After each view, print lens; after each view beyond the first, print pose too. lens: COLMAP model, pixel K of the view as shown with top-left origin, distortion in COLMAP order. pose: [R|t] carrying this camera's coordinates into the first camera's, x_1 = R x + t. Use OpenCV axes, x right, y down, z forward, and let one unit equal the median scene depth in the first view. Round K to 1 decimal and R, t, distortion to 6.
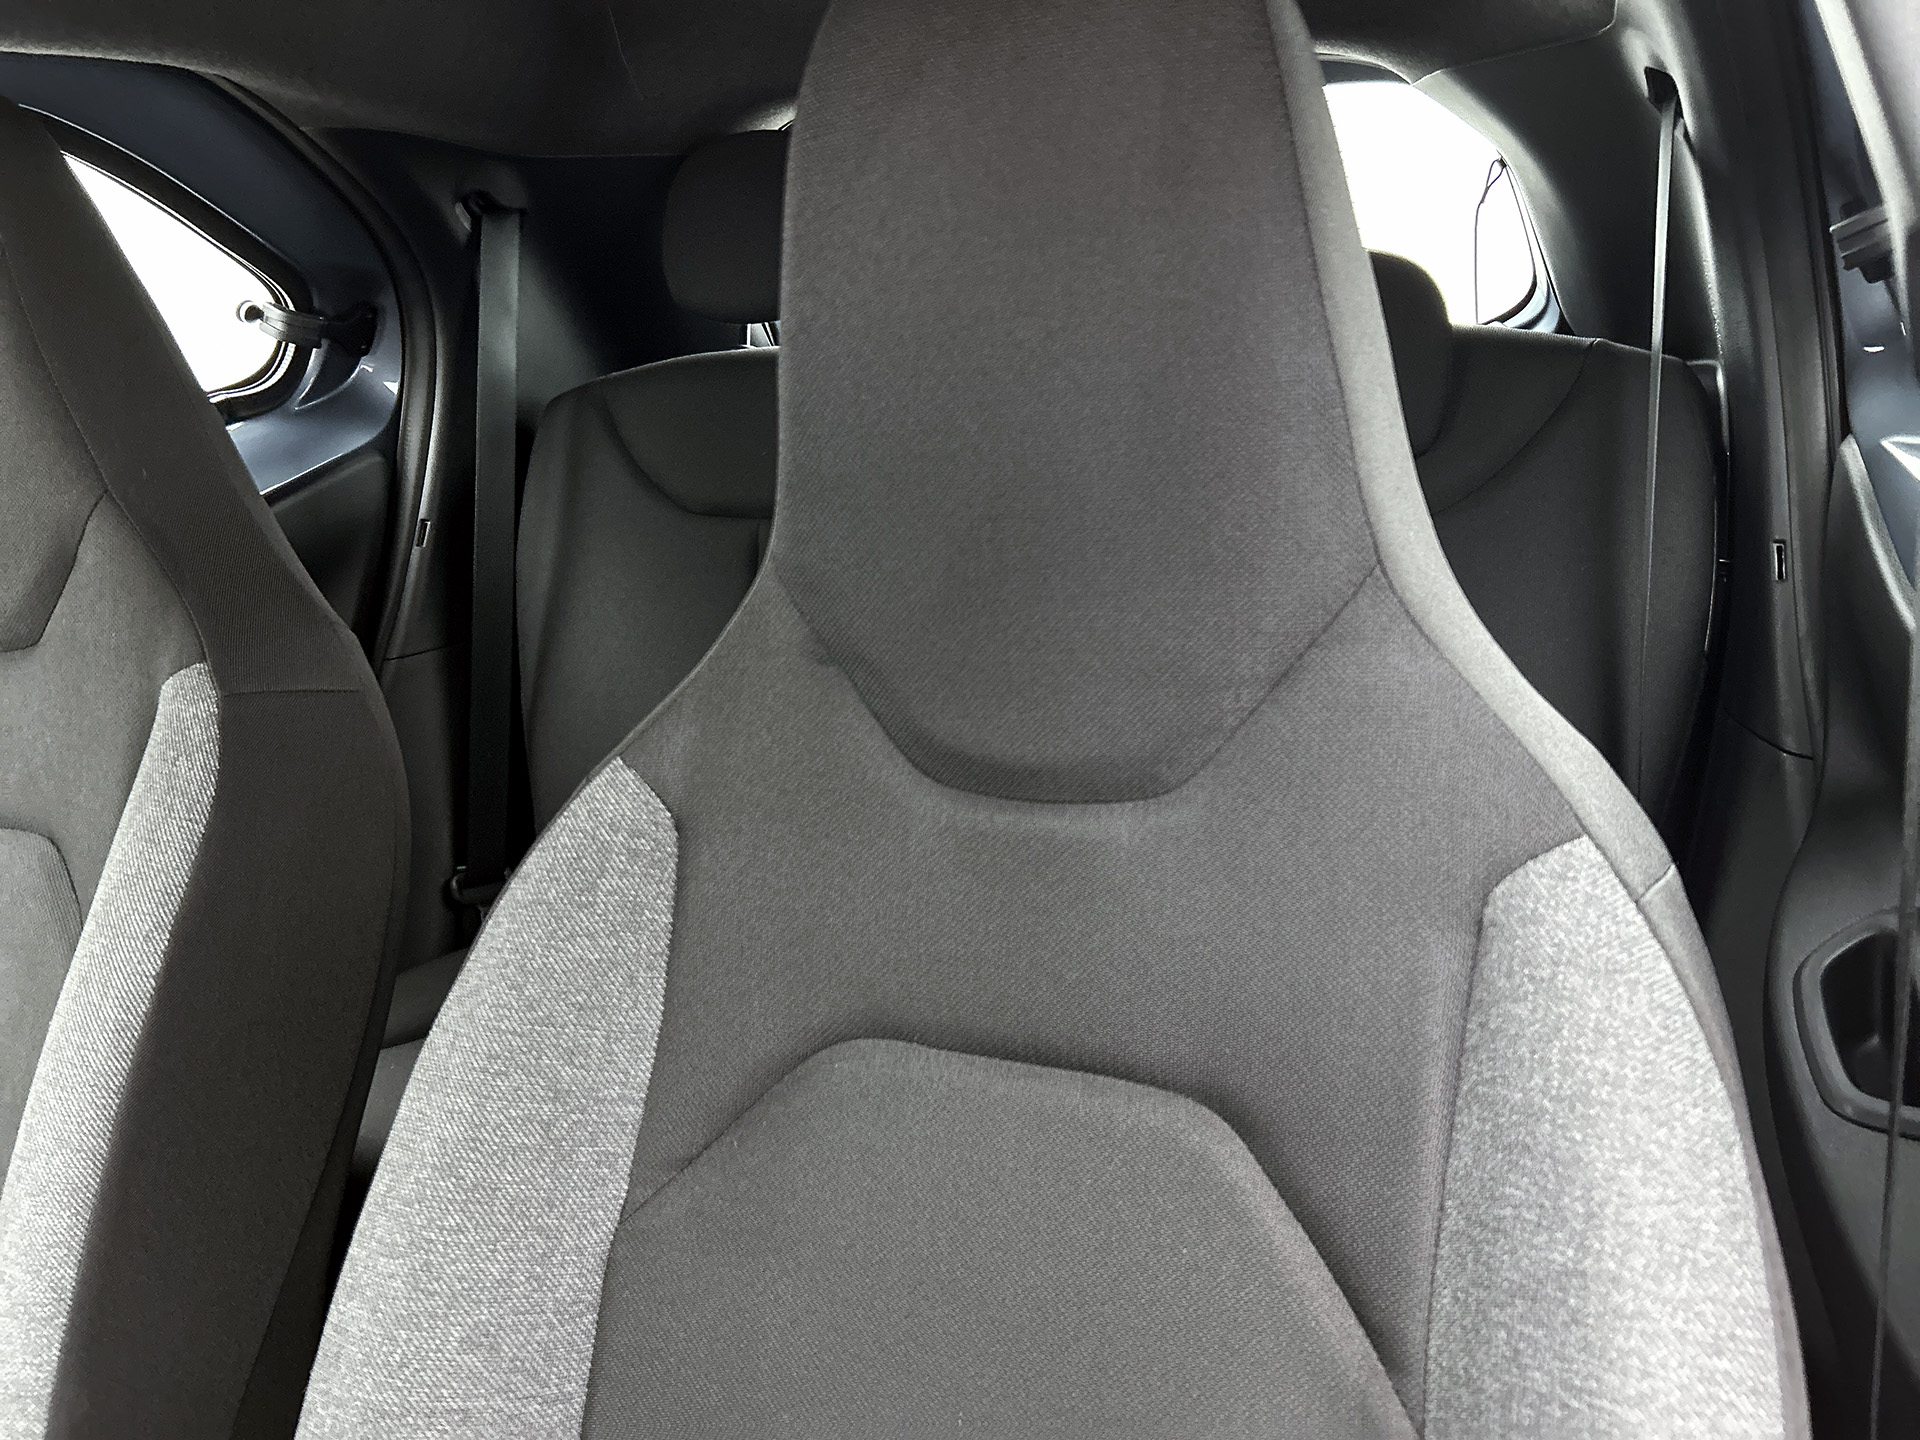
lens RADIAL K [[1496.3, 0, 960.0], [0, 1496.3, 720.0], [0, 0, 1]] dist [0.001248, -0.012155]
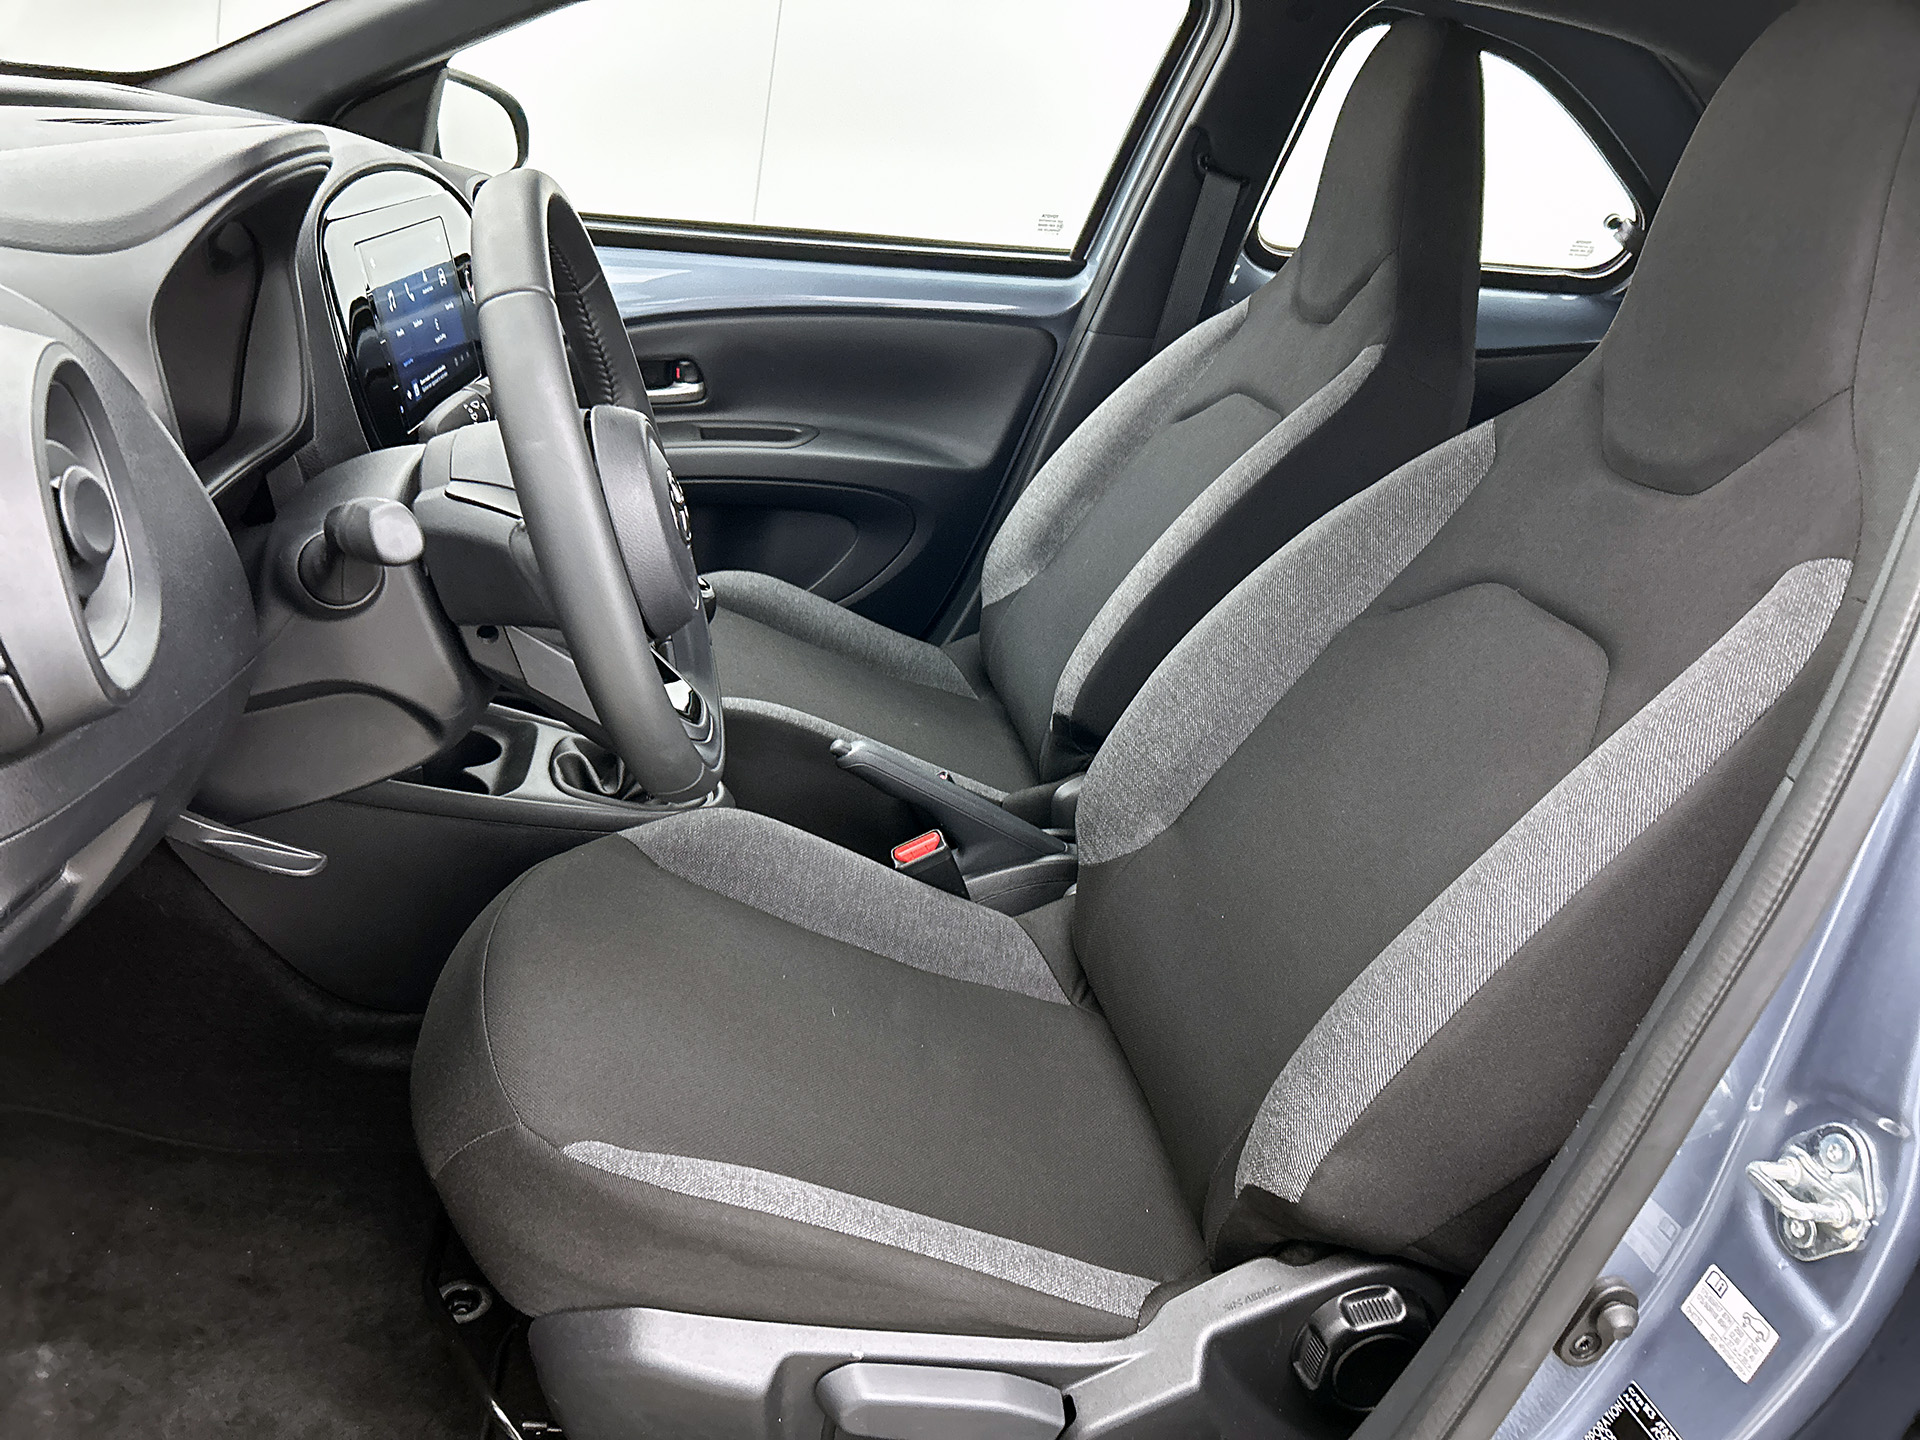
lens RADIAL K [[1496.3, 0, 960.0], [0, 1496.3, 720.0], [0, 0, 1]] dist [0.001248, -0.012155]
pose [[0.531934, 0.462416, -0.709379, 0.921383], [-0.465995, 0.859326, 0.210730, 0.268849], [0.707033, 0.218473, 0.672588, -0.631741]]
